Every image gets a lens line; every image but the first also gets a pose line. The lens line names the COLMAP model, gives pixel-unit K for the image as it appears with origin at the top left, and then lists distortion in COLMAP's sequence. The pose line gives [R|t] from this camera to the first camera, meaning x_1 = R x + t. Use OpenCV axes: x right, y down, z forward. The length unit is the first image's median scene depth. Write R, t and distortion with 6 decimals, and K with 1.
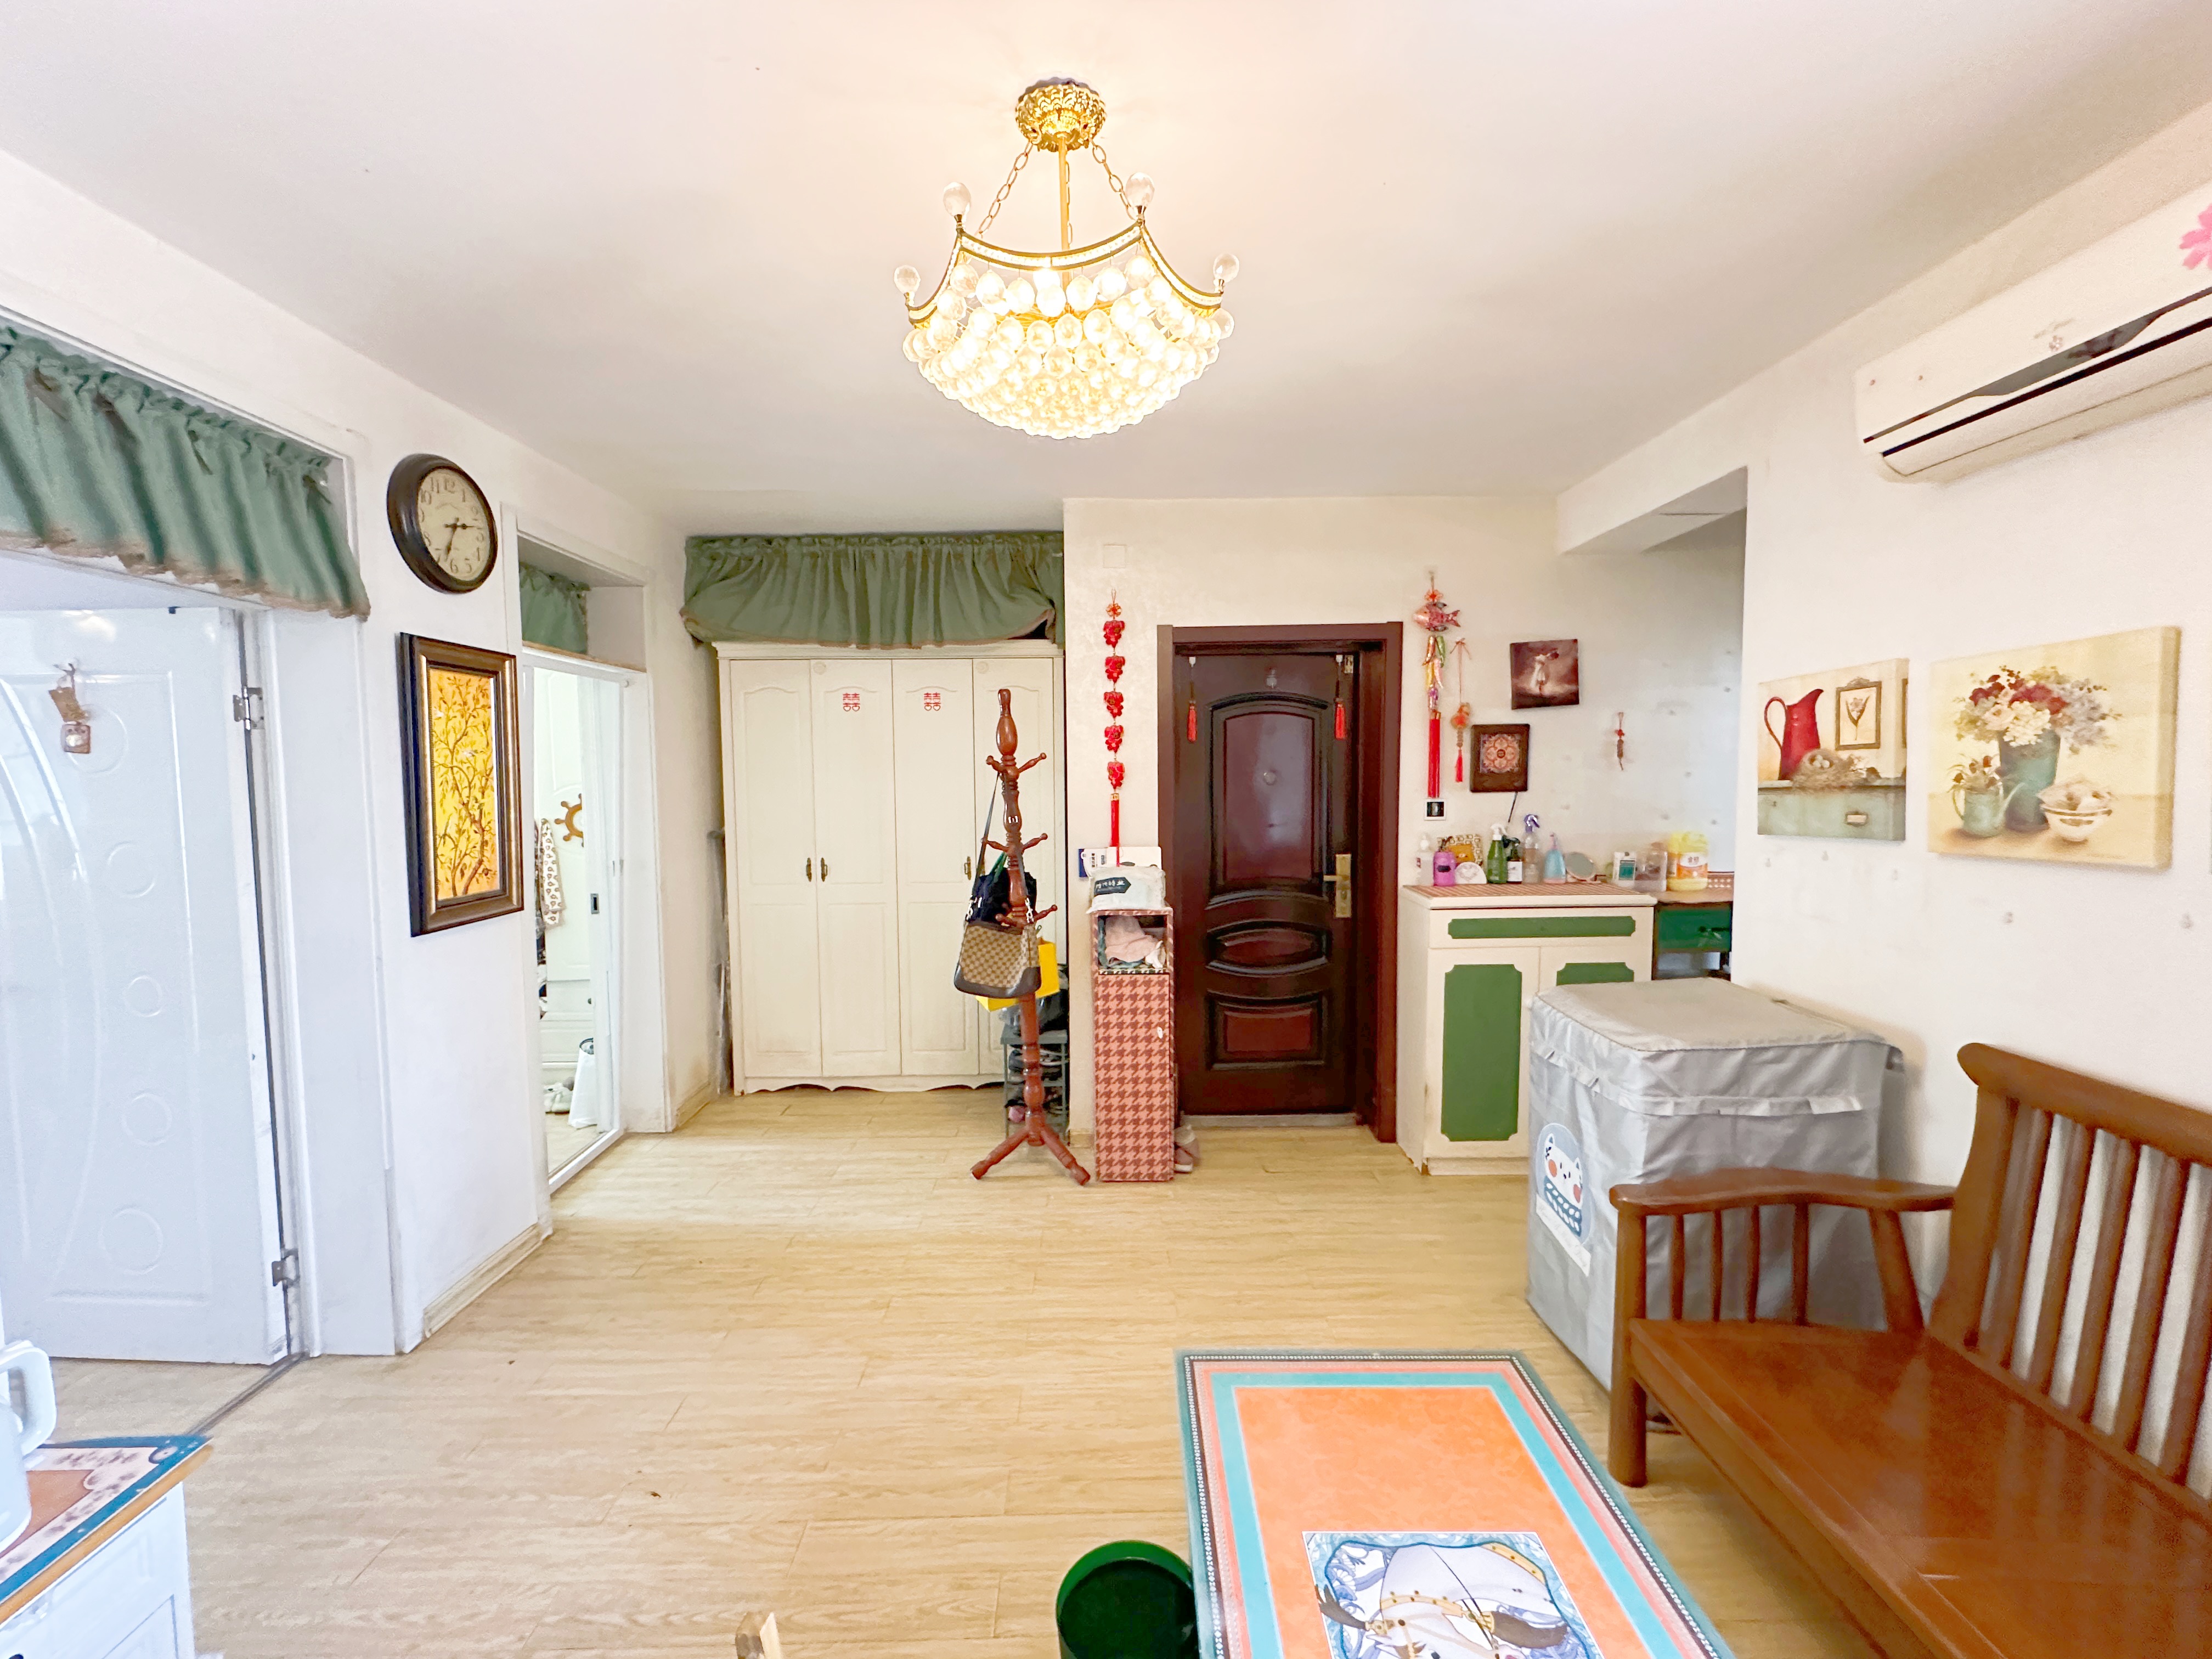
lens RADIAL K [[892.1, 0, 1102.1], [0, 892.1, 826.1], [0, 0, 1]] dist [0.003078, 0.000337]
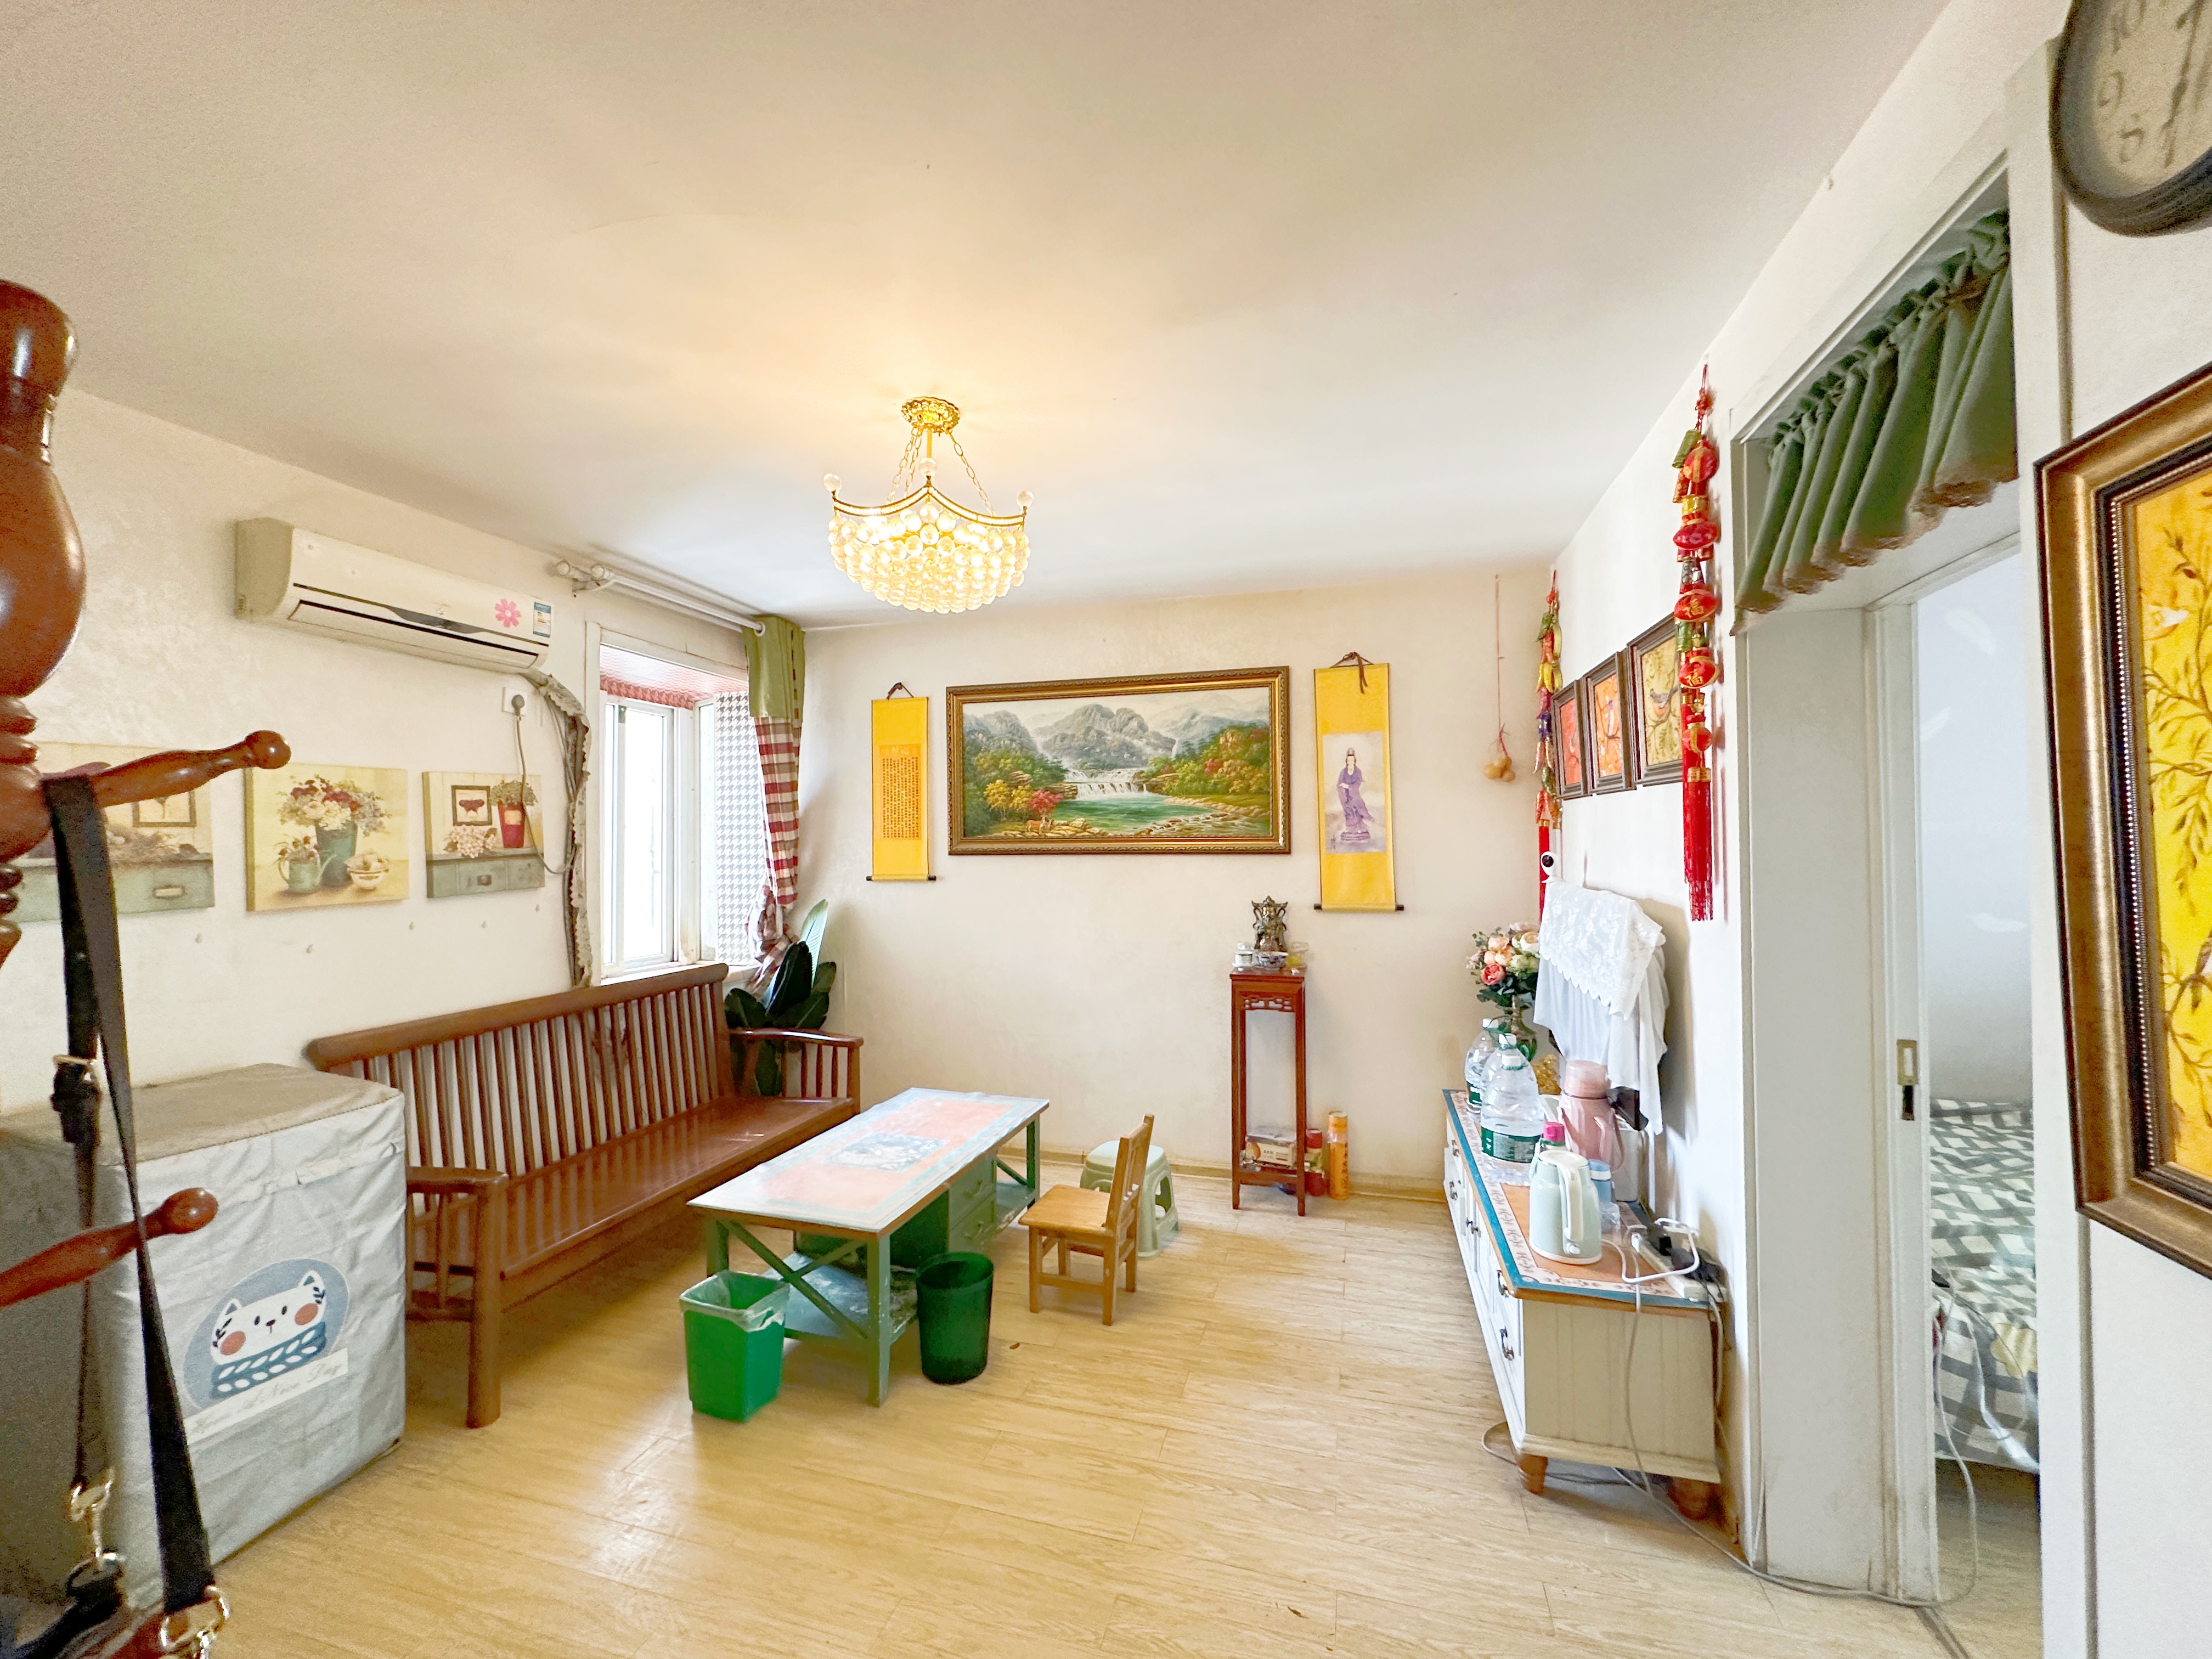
lens RADIAL K [[892.1, 0, 1105.9], [0, 892.1, 824.9], [0, 0, 1]] dist [0.003078, 0.000337]
pose [[-0.959076, 0.023290, 0.282189, -0.625970], [0.034070, 0.998863, 0.033352, -0.101104], [-0.281091, 0.041602, -0.958779, 2.014225]]
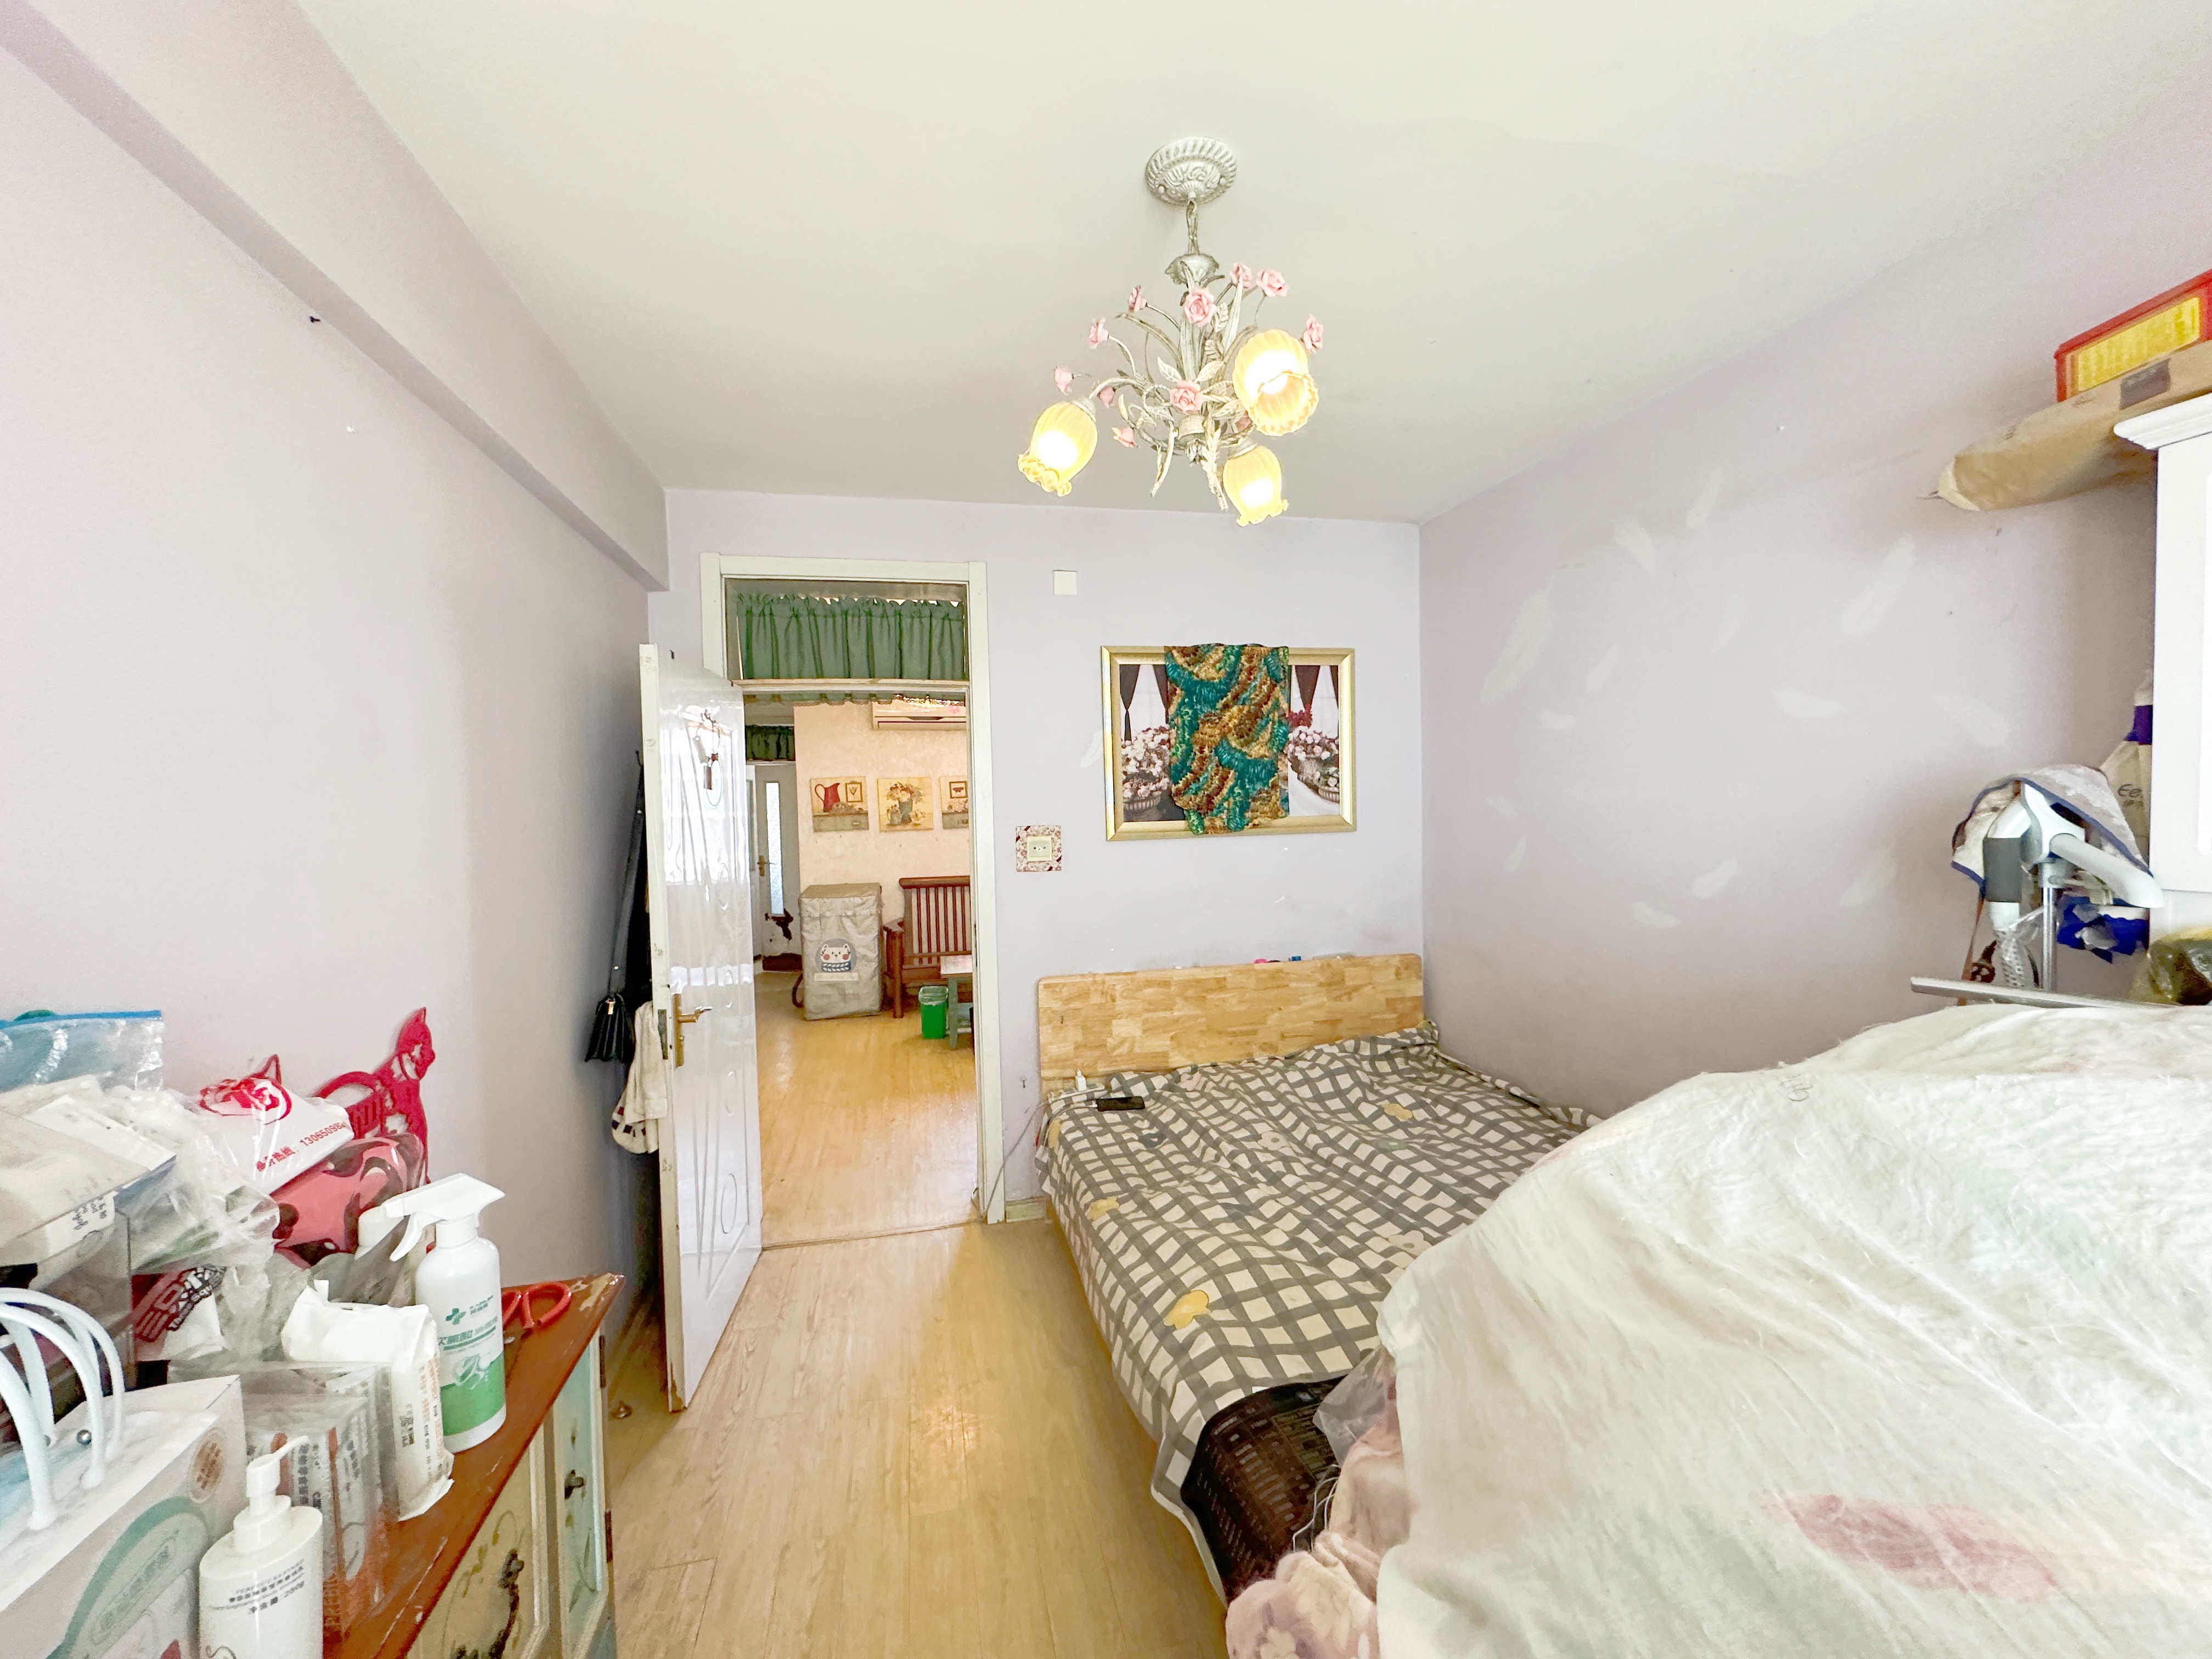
lens RADIAL K [[892.1, 0, 1104.8], [0, 892.1, 834.0], [0, 0, 1]] dist [0.003078, 0.000337]
pose [[-0.217769, -0.018256, 0.975830, -3.007362], [0.082148, 0.995934, 0.036964, -0.018754], [-0.972537, 0.088212, -0.215384, 0.969148]]
